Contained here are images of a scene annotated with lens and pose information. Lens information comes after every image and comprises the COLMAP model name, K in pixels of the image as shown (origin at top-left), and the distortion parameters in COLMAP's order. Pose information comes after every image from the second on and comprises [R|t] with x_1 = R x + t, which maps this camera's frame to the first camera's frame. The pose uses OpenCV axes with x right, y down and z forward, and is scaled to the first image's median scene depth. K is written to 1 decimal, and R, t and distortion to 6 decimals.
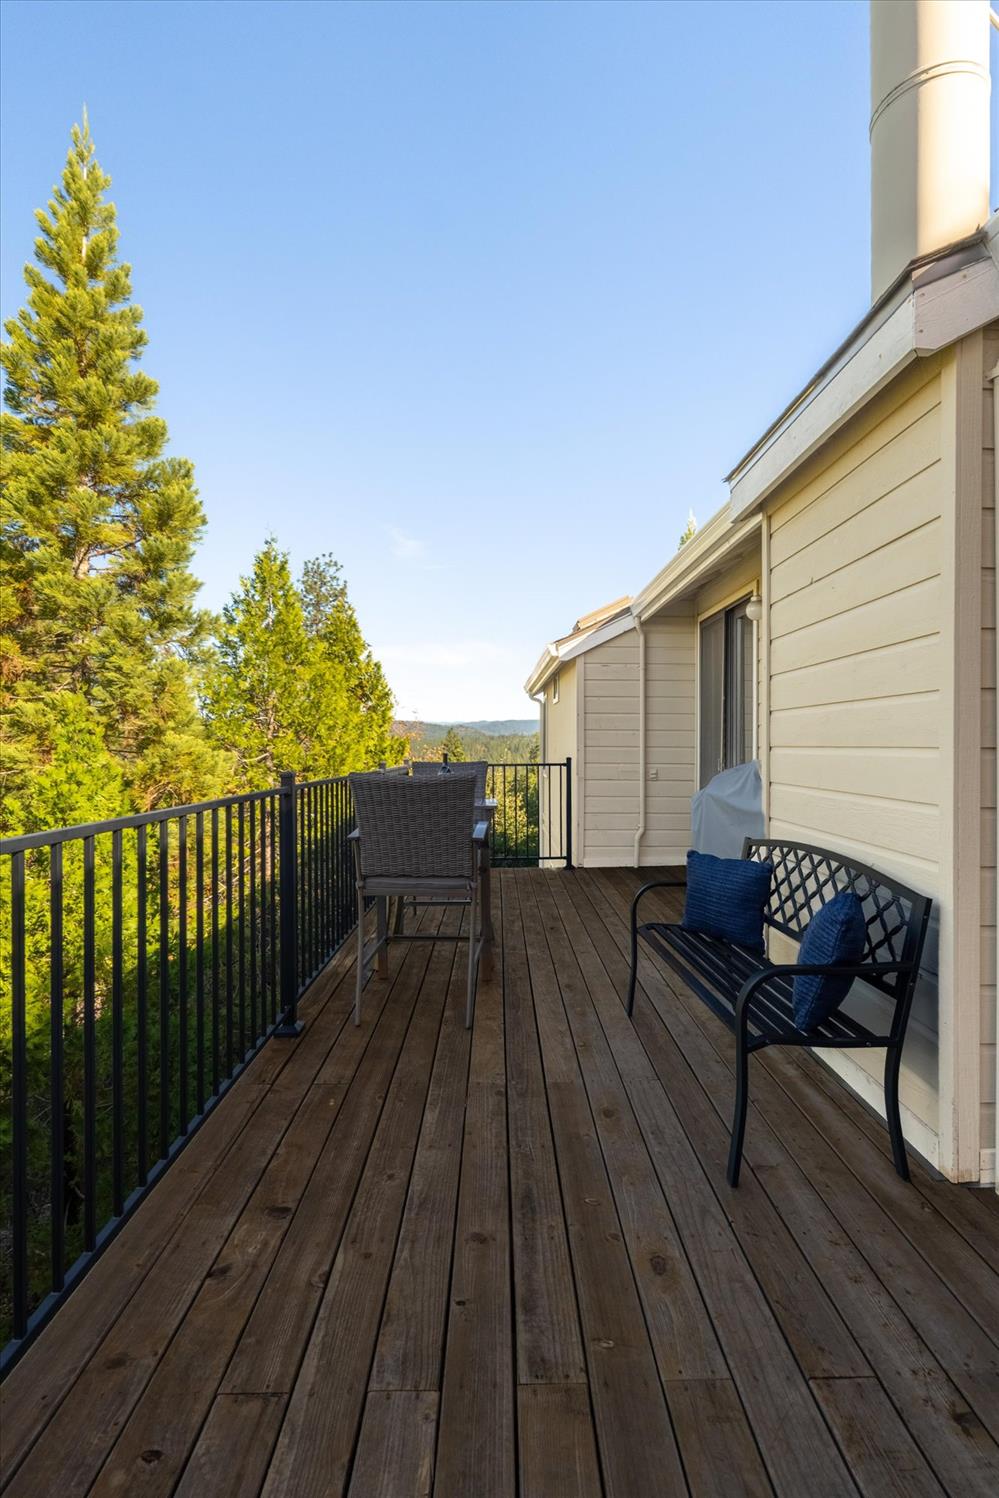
lens RADIAL K [[744.9, 0, 499.5], [0, 744.9, 749.0], [0, 0, 1]] dist [-0.000044, 0.000005]
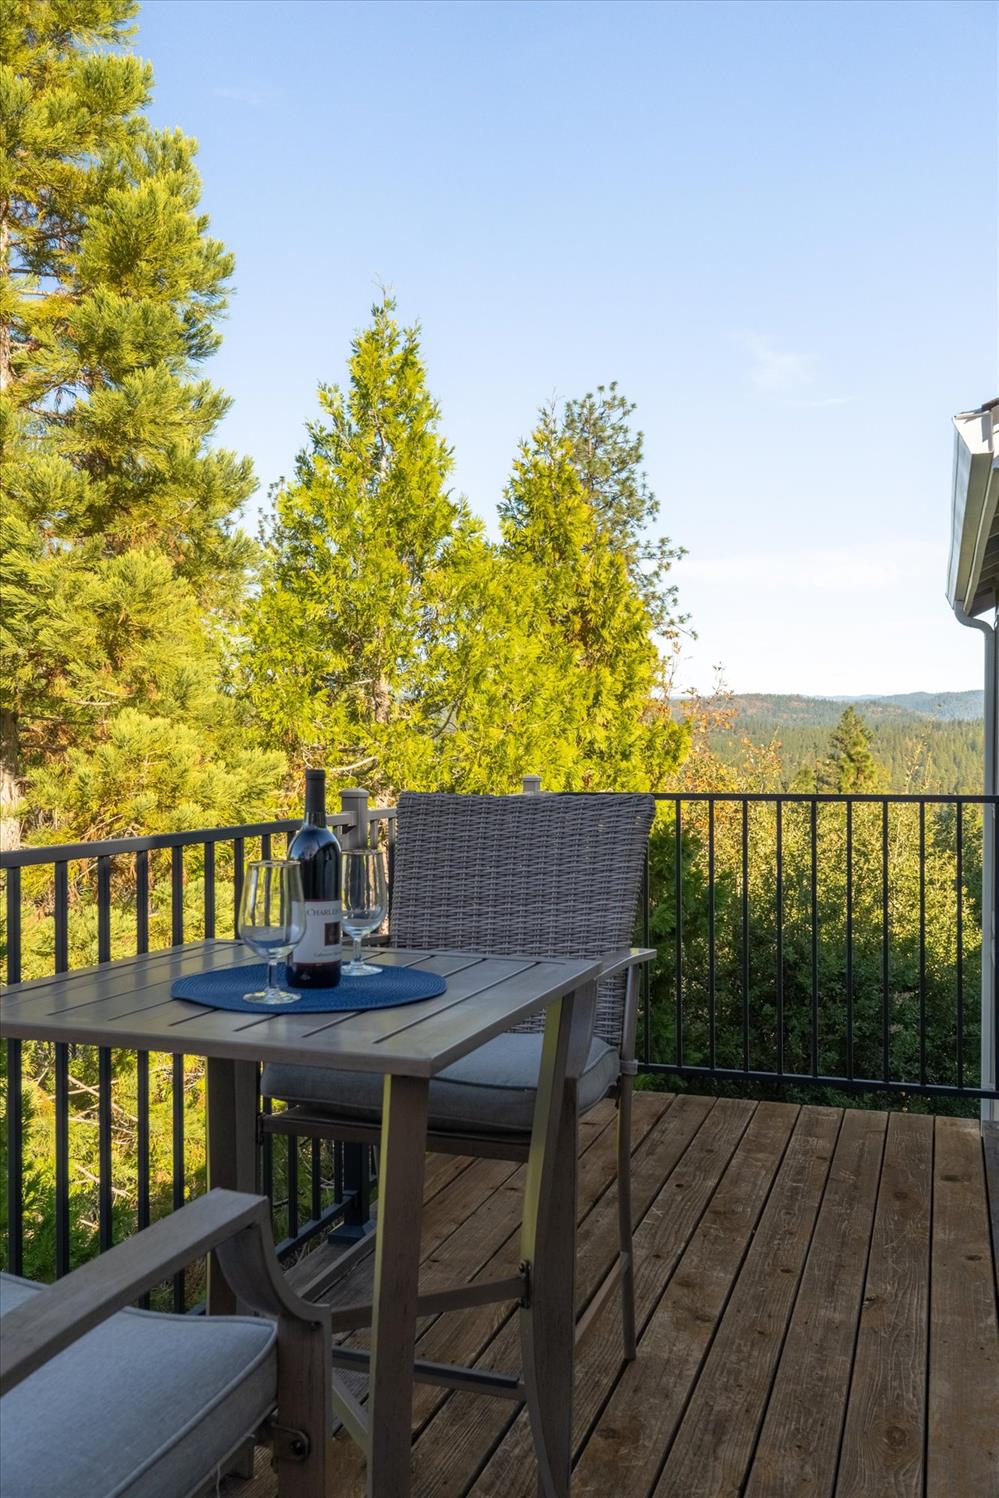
lens RADIAL K [[1265.4, 0, 499.5], [0, 1265.4, 749.0], [0, 0, 1]] dist [-0.000742, 0.000283]
pose [[0.936106, 0.004003, -0.351696, 0.046282], [-0.003237, 0.999991, 0.002764, -0.001101], [0.351704, -0.001449, 0.936110, 0.272752]]
